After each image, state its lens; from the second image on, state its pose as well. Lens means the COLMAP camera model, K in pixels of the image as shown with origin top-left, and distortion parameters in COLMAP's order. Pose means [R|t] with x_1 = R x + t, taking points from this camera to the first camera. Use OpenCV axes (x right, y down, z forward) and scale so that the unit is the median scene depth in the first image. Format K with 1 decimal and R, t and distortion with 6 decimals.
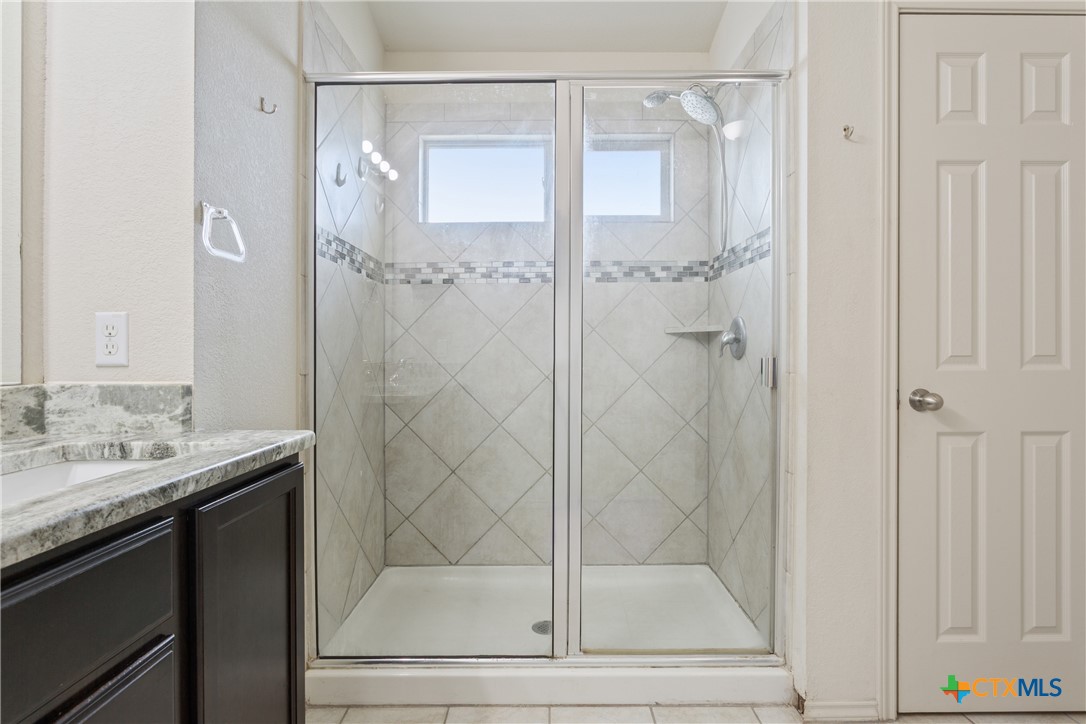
lens RADIAL K [[542.3, 0, 529.5], [0, 542.3, 355.3], [0, 0, 1]] dist [-0.004315, 0.000502]
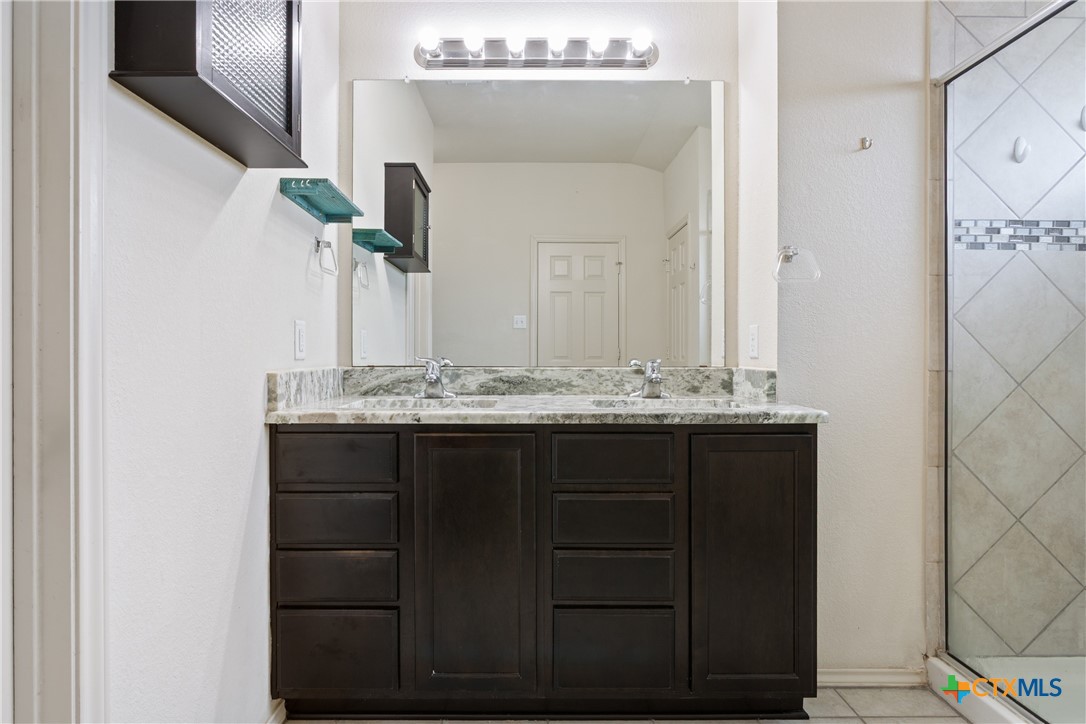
lens RADIAL K [[558.1, 0, 540.6], [0, 558.1, 353.0], [0, 0, 1]] dist [-0.006874, 0.001829]
pose [[0.023308, 0.005707, -0.999712, 0.635933], [-0.003492, 0.999978, 0.005627, -0.001420], [0.999722, 0.003360, 0.023328, 0.221977]]
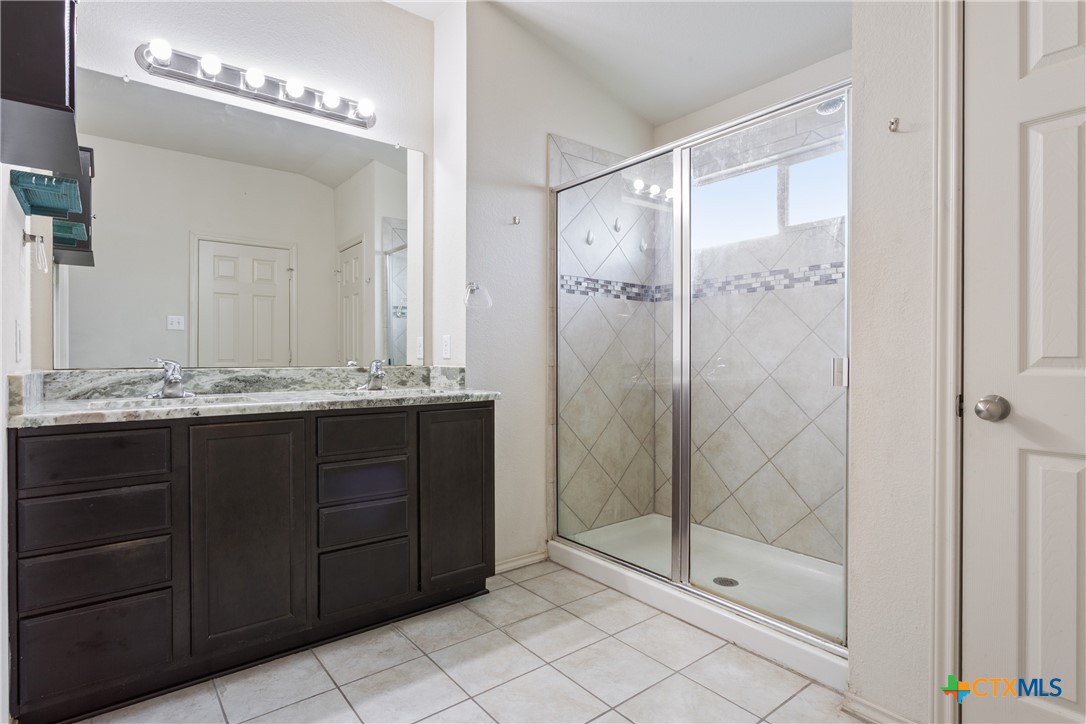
lens RADIAL K [[551.2, 0, 543.0], [0, 551.2, 362.0], [0, 0, 1]] dist [-0.001859, 0.000515]
pose [[0.626438, 0.013141, -0.779360, 0.920855], [-0.005416, 0.999907, 0.012507, 0.001909], [0.779452, -0.003614, 0.626451, -0.102927]]
